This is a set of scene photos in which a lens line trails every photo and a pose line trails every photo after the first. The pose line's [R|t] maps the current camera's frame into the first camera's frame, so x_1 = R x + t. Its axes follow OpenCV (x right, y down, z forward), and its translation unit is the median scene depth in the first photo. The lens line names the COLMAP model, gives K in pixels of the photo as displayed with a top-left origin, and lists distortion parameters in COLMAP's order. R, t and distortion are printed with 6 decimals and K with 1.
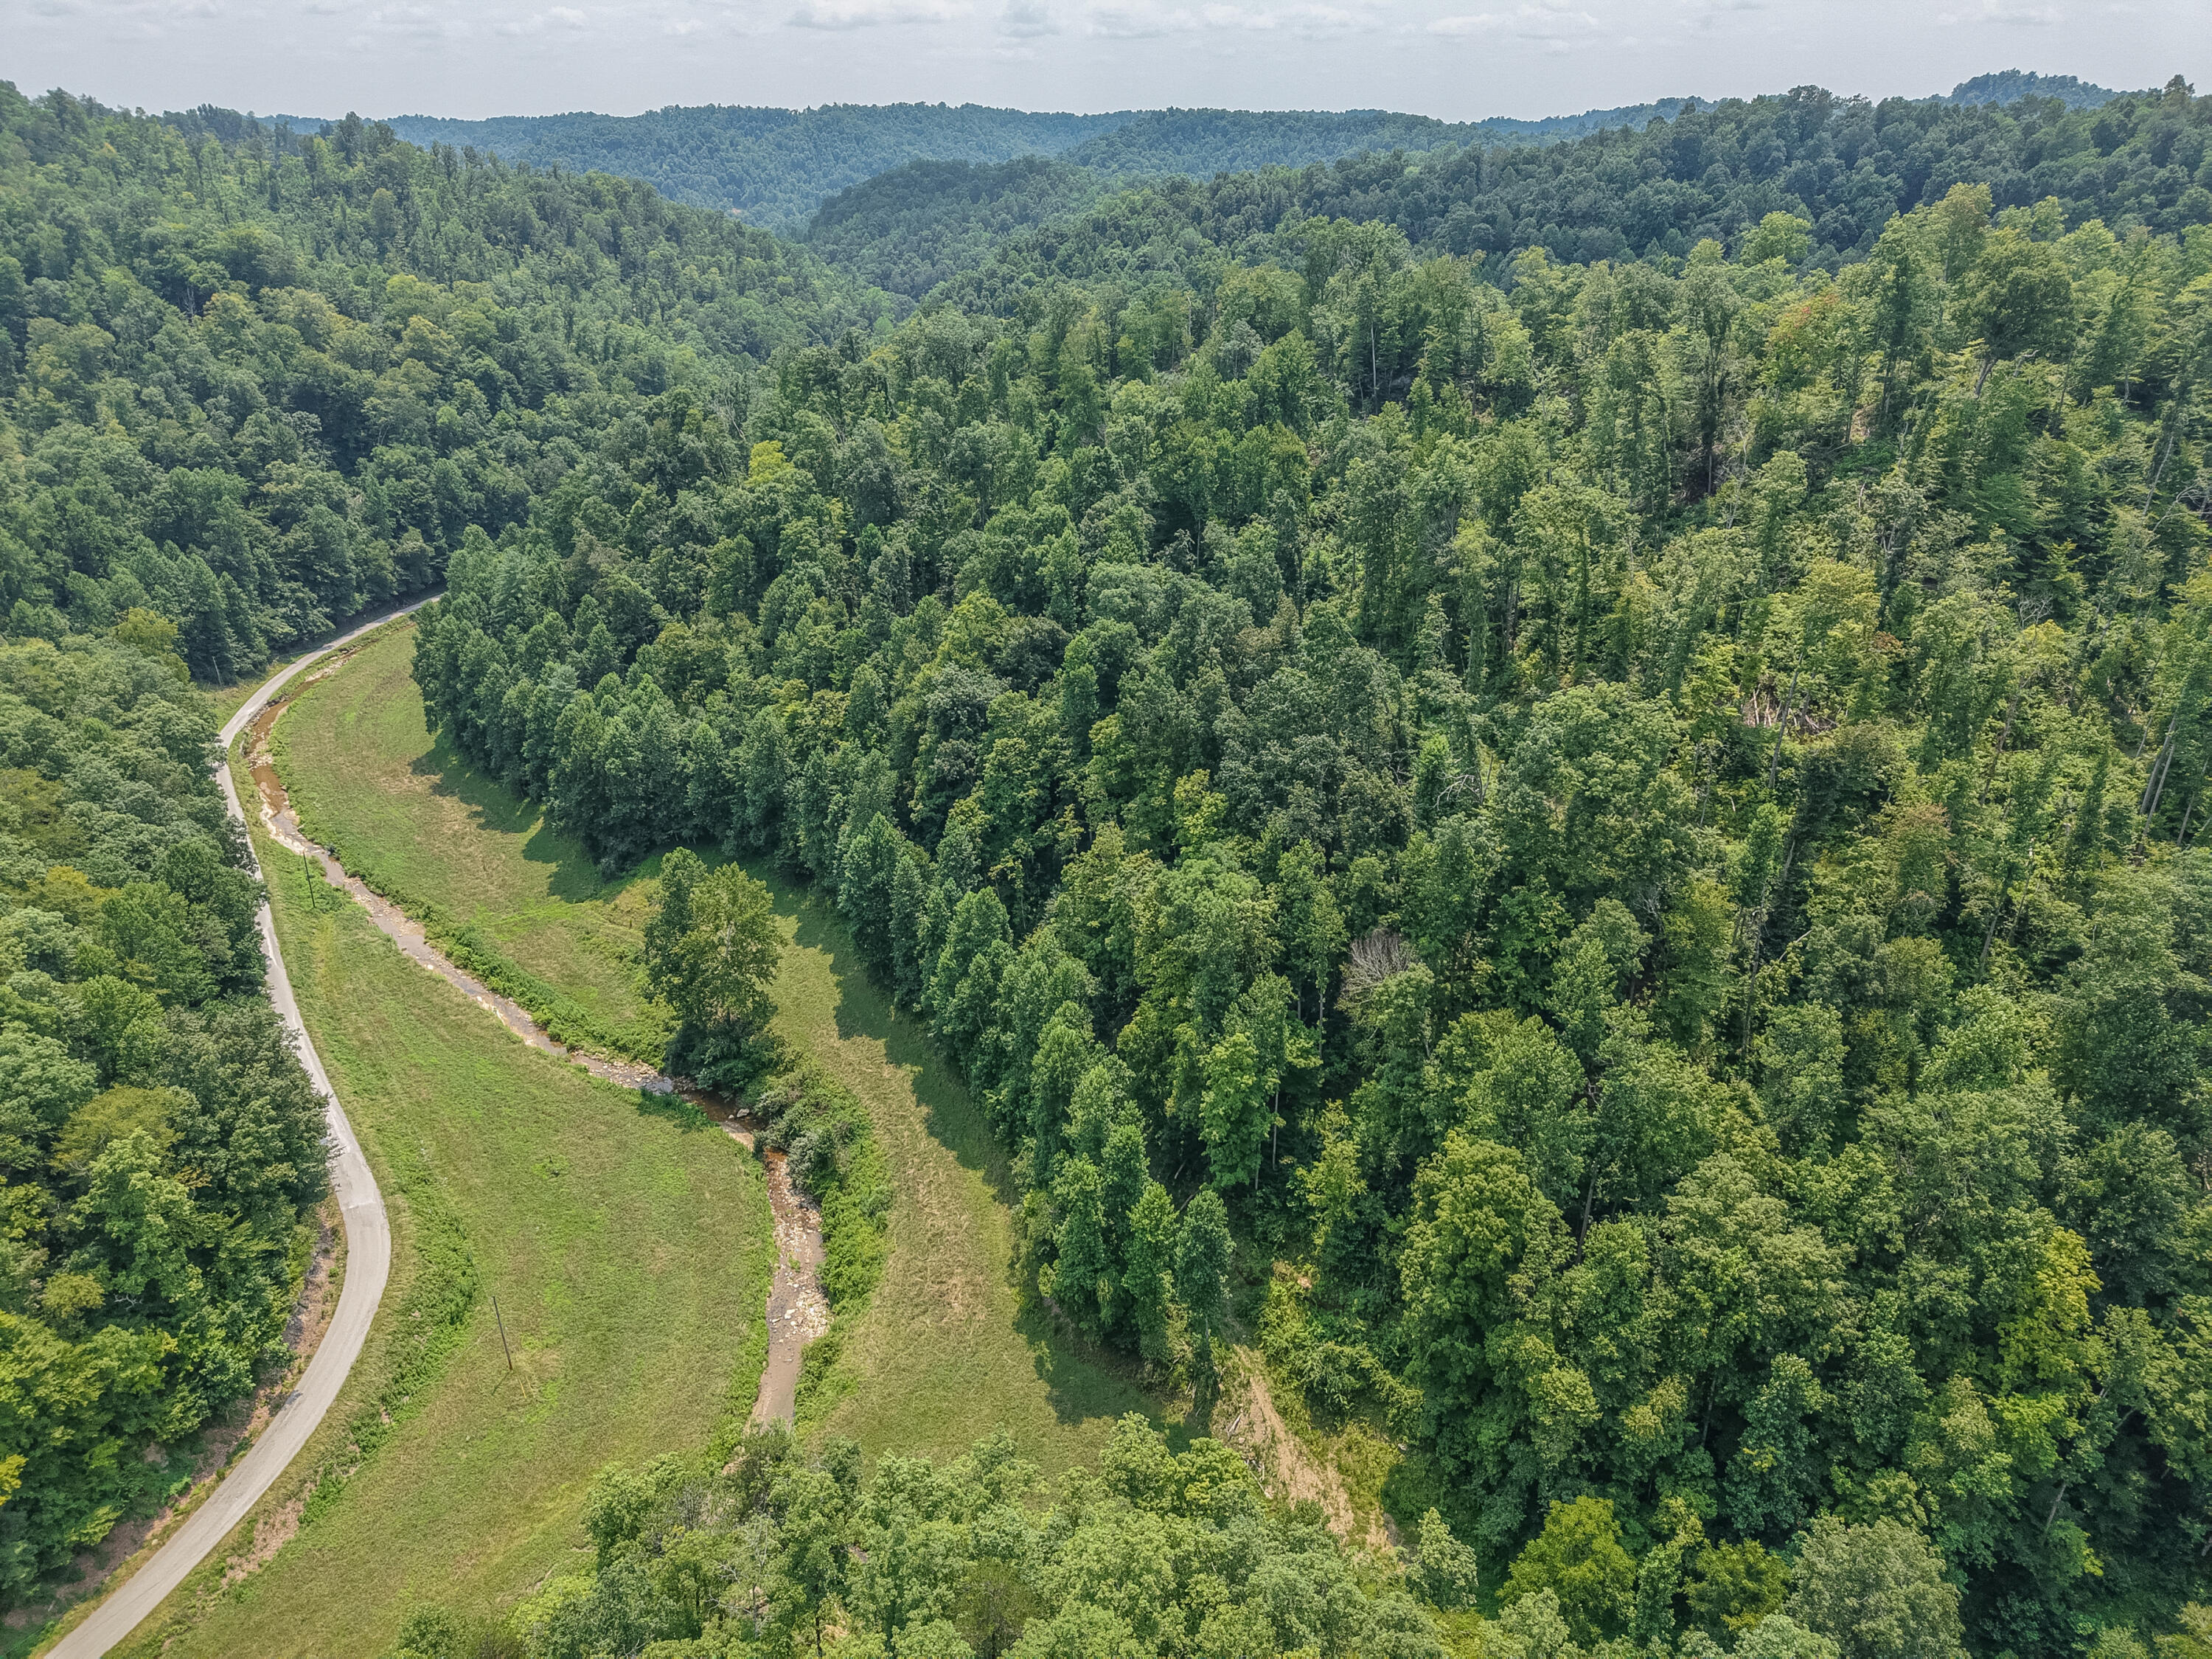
lens RADIAL K [[1506.2, 0, 1111.1], [0, 1506.2, 790.1], [0, 0, 1]] dist [0.012733, -0.001021]
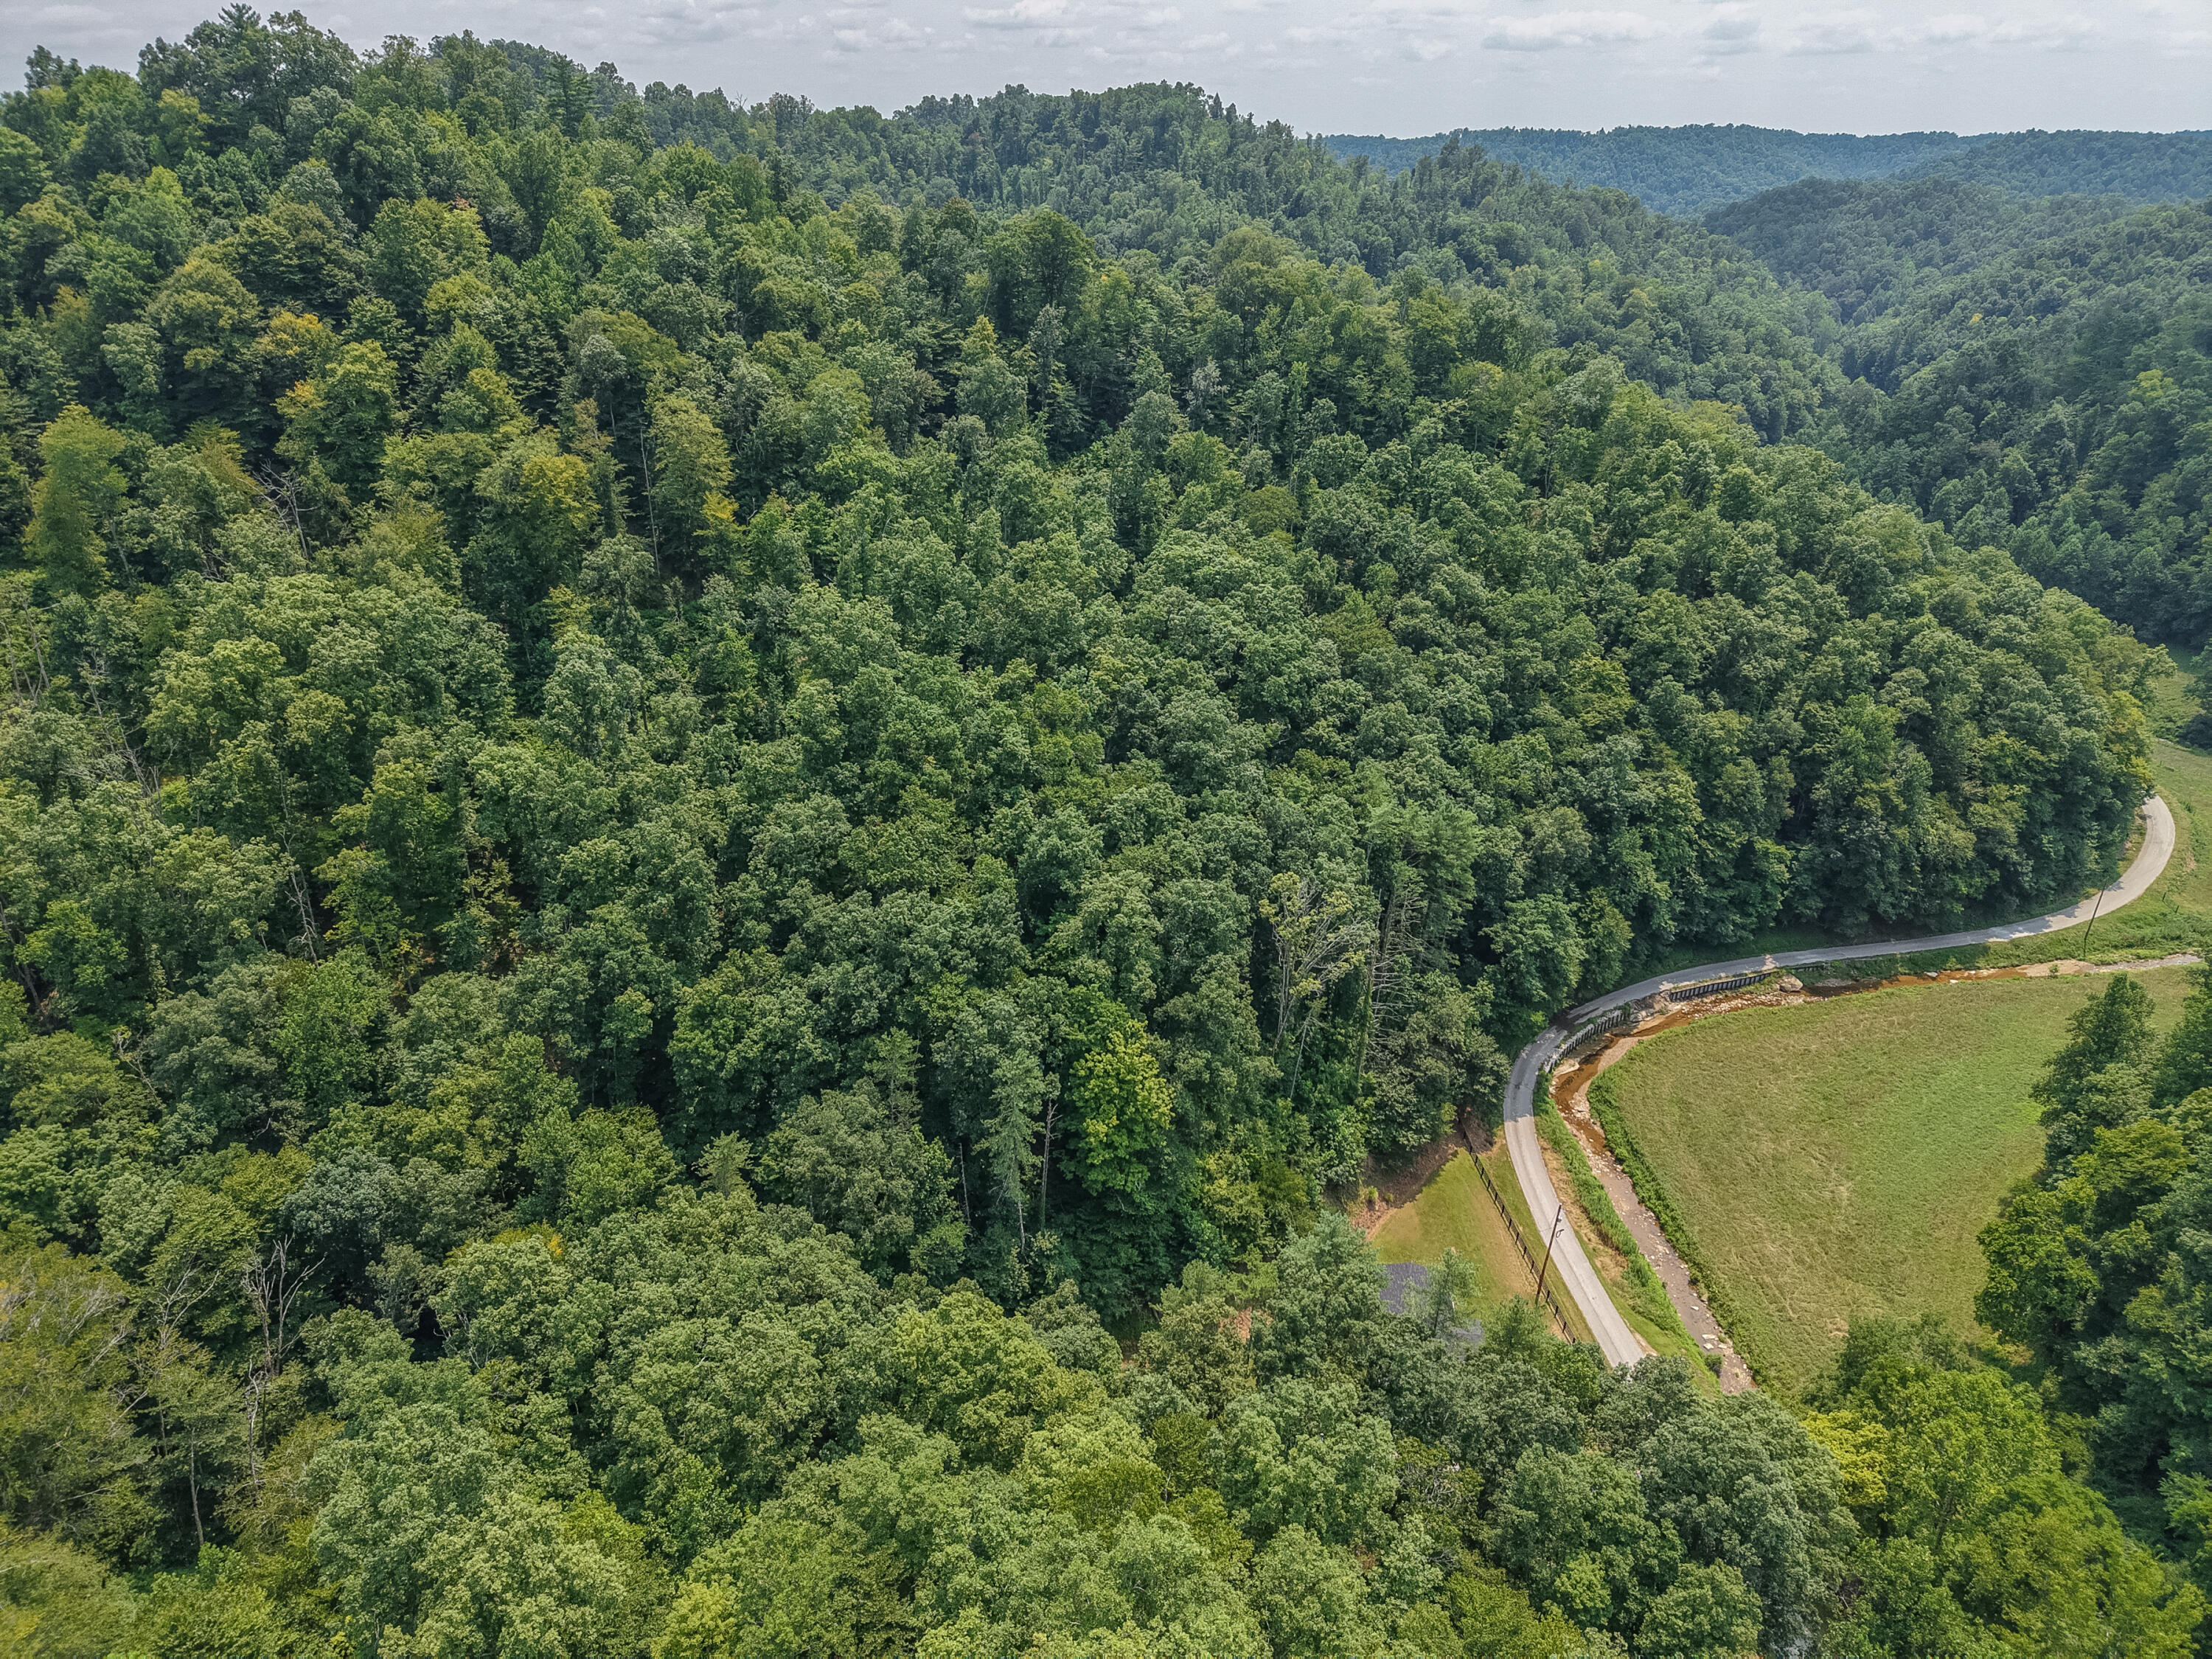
lens RADIAL K [[1471.1, 0, 1108.1], [0, 1471.1, 844.4], [0, 0, 1]] dist [0.008585, -0.005150]
pose [[0.923259, 0.168811, -0.345104, -0.255472], [-0.159183, 0.985644, 0.056275, 0.124859], [0.349649, 0.002978, 0.936876, -0.279047]]
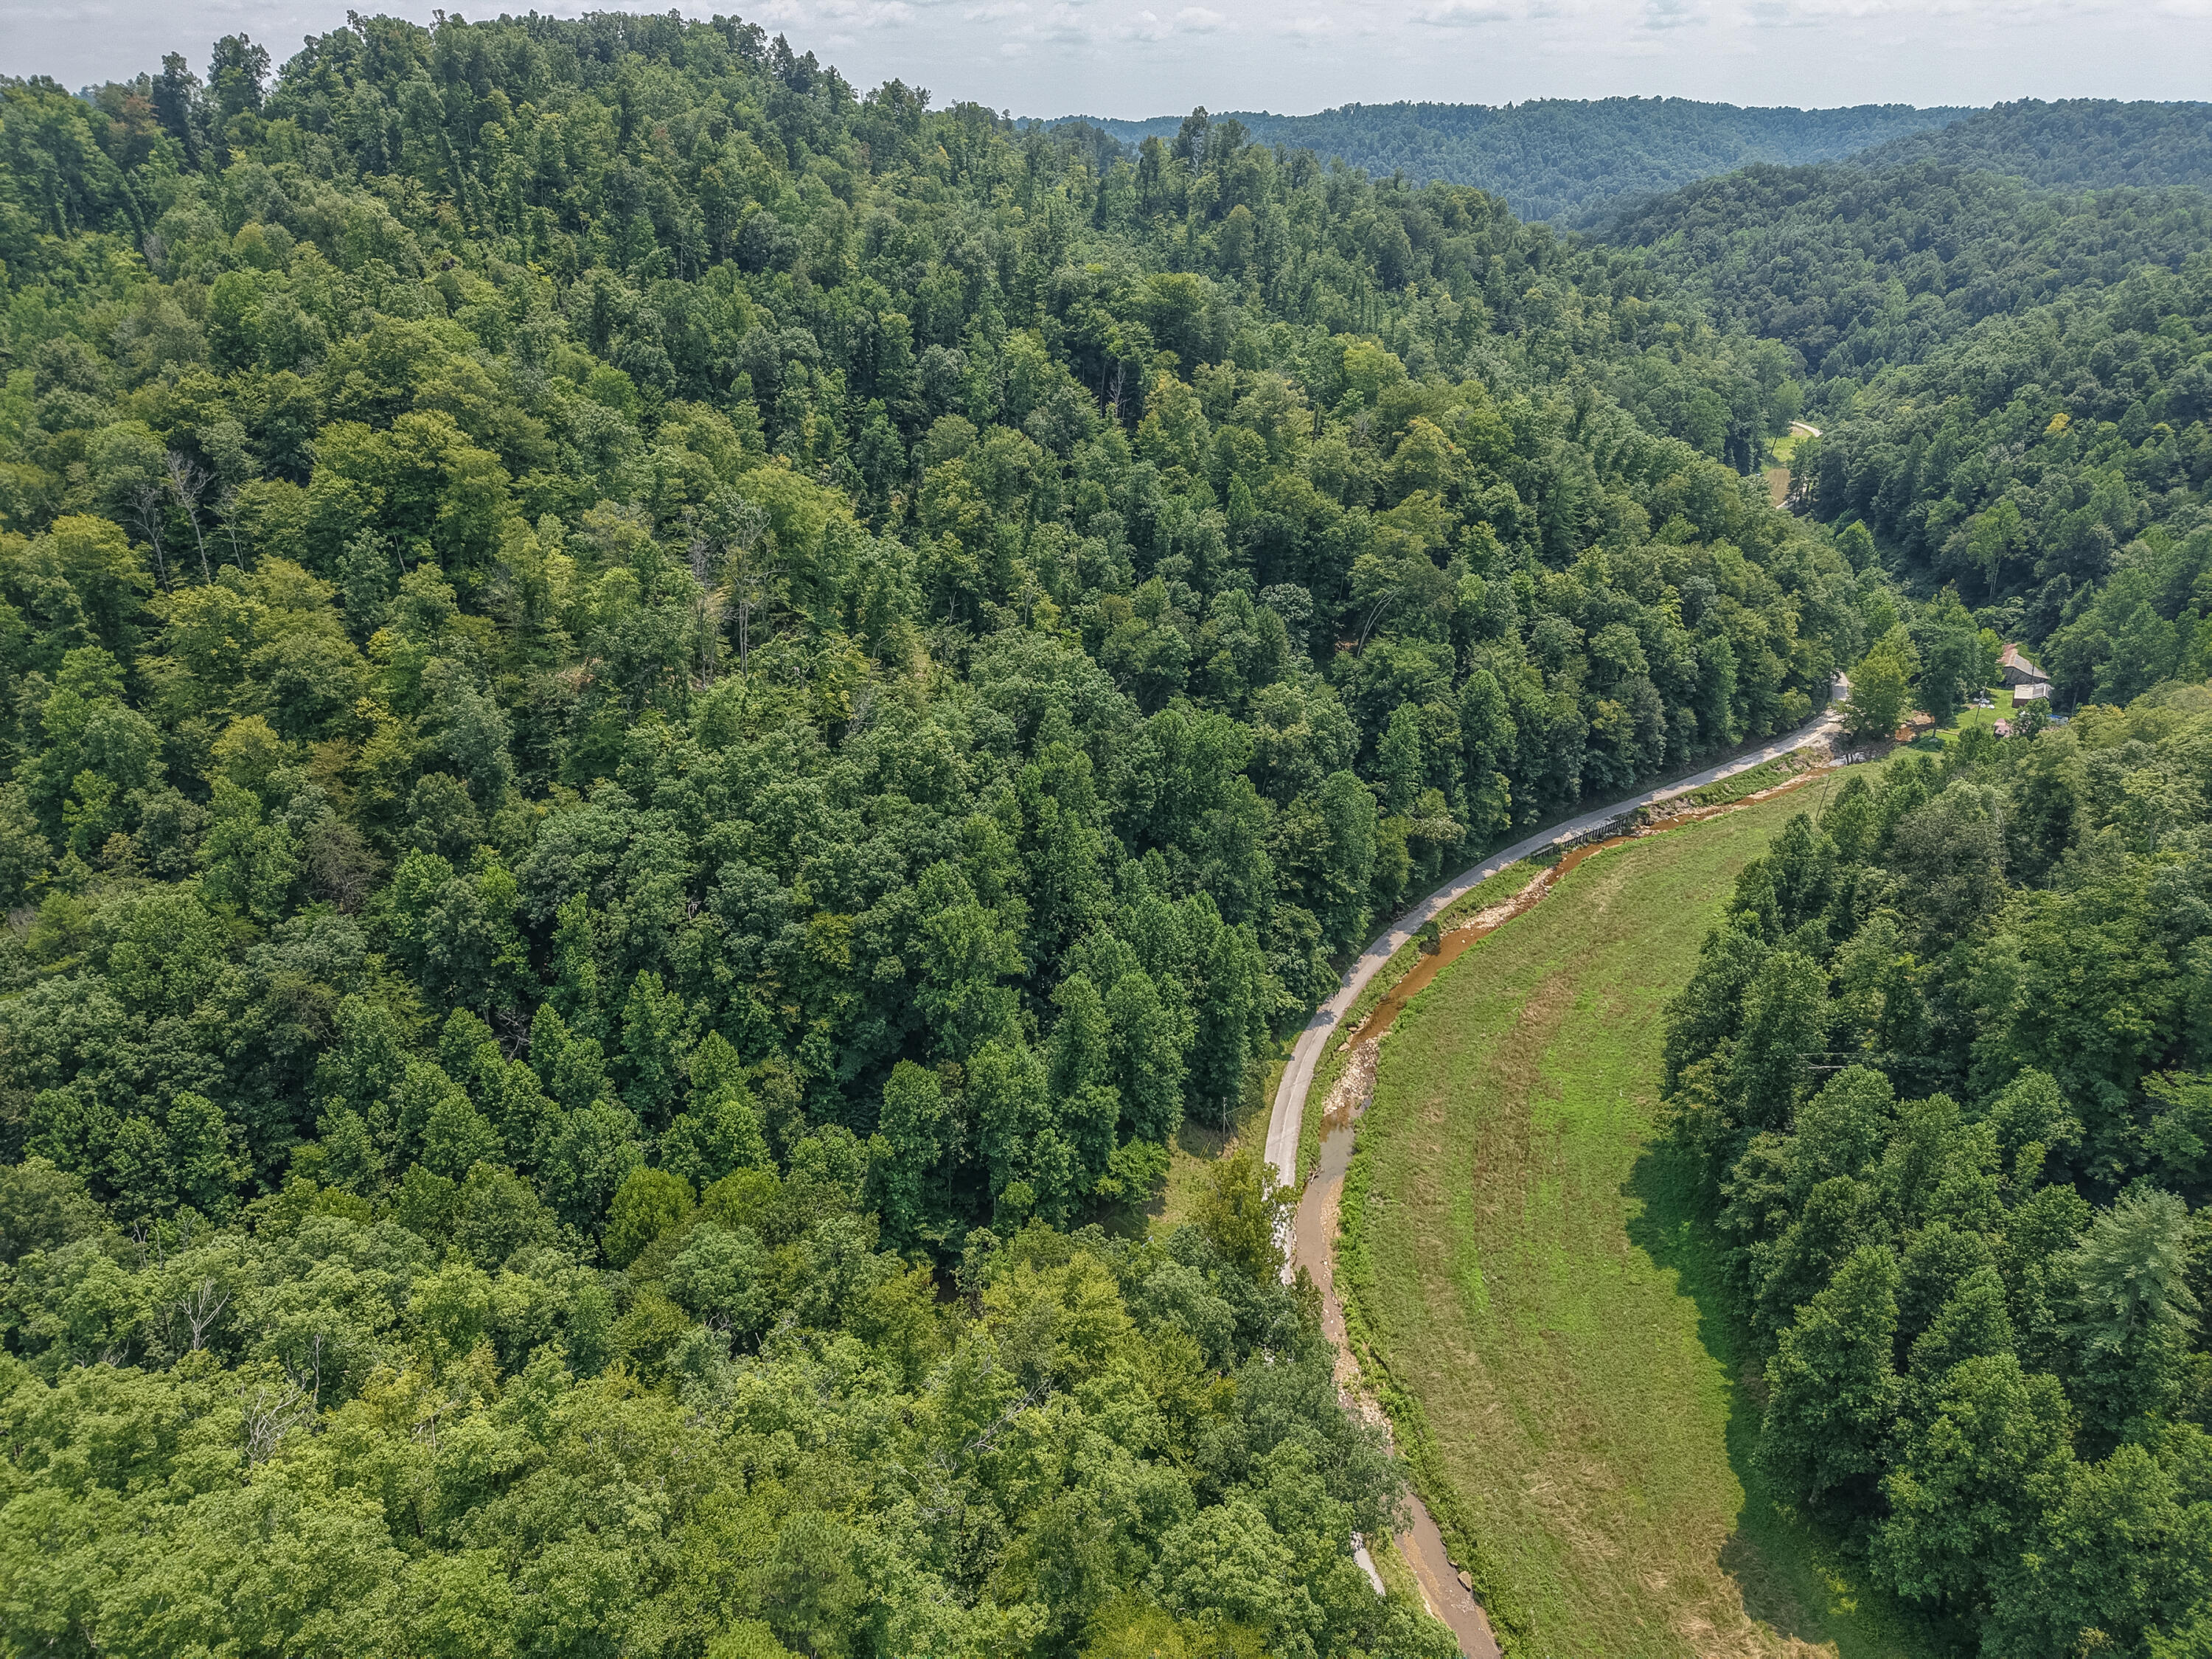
lens RADIAL K [[1471.1, 0, 1108.1], [0, 1471.1, 844.4], [0, 0, 1]] dist [0.008585, -0.005150]
pose [[0.936524, 0.152749, -0.315580, -0.256137], [-0.140177, 0.988164, 0.062306, -0.110489], [0.321362, -0.014114, 0.946851, 0.257318]]
